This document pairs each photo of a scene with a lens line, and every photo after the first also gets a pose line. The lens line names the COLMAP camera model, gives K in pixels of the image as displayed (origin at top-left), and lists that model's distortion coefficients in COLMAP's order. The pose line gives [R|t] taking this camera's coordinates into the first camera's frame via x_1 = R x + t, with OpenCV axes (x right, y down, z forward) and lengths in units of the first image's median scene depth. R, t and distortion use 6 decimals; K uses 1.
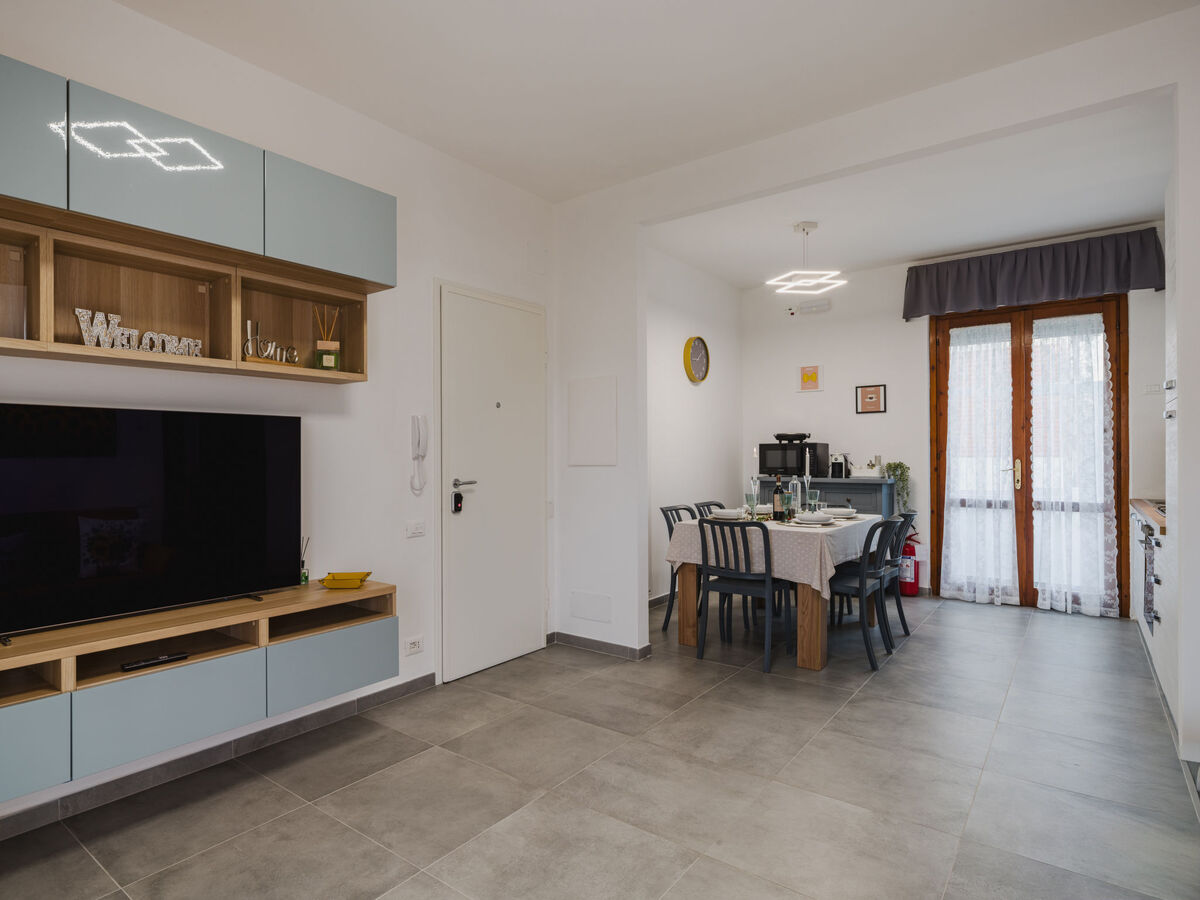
lens RADIAL K [[720.9, 0, 493.9], [0, 720.9, 456.1], [0, 0, 1]] dist [-0.016913, -0.000984]
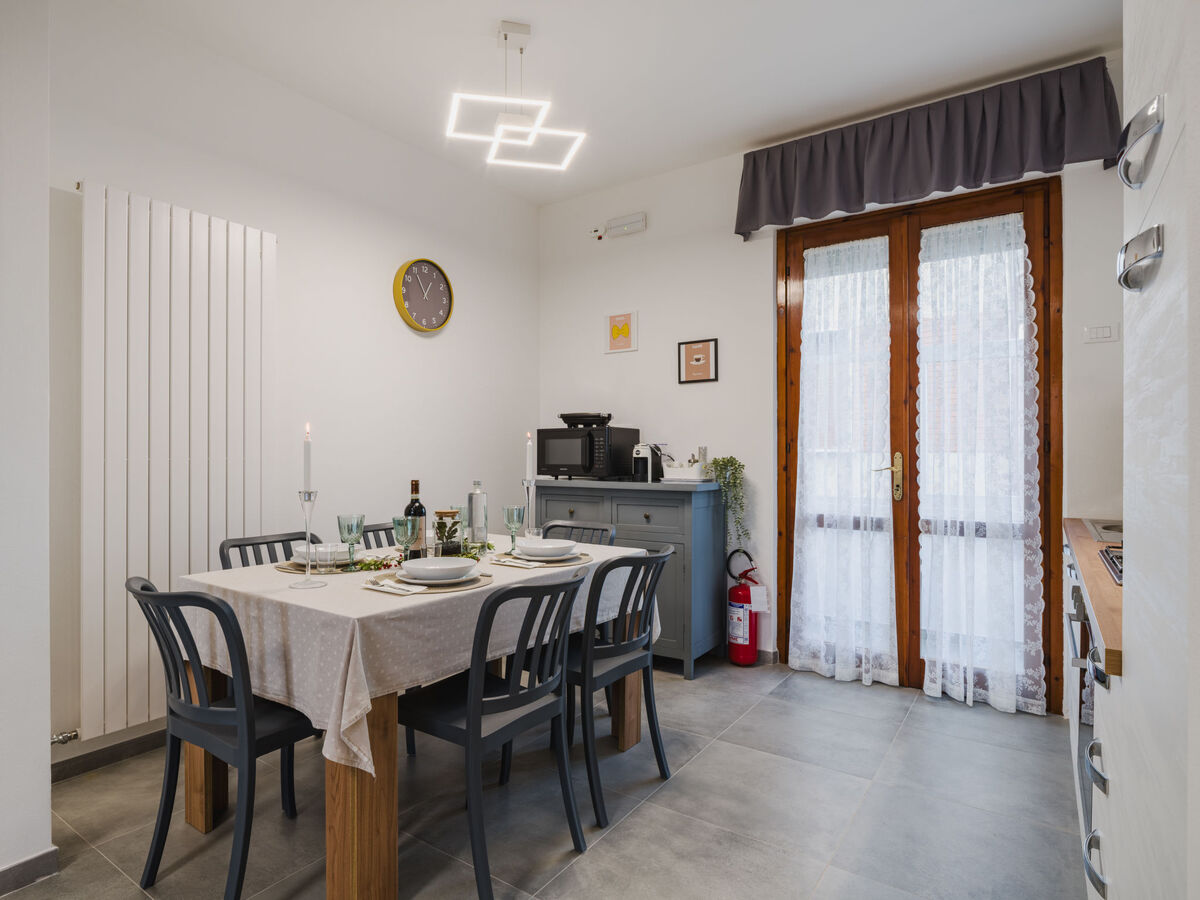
lens RADIAL K [[659.3, 0, 599.4], [0, 659.3, 455.6], [0, 0, 1]] dist [-0.012696, -0.000398]
pose [[0.996232, 0.001058, 0.086716, 0.421972], [-0.001328, 0.999994, 0.003060, 0.005857], [-0.086712, -0.003164, 0.996228, 0.446429]]
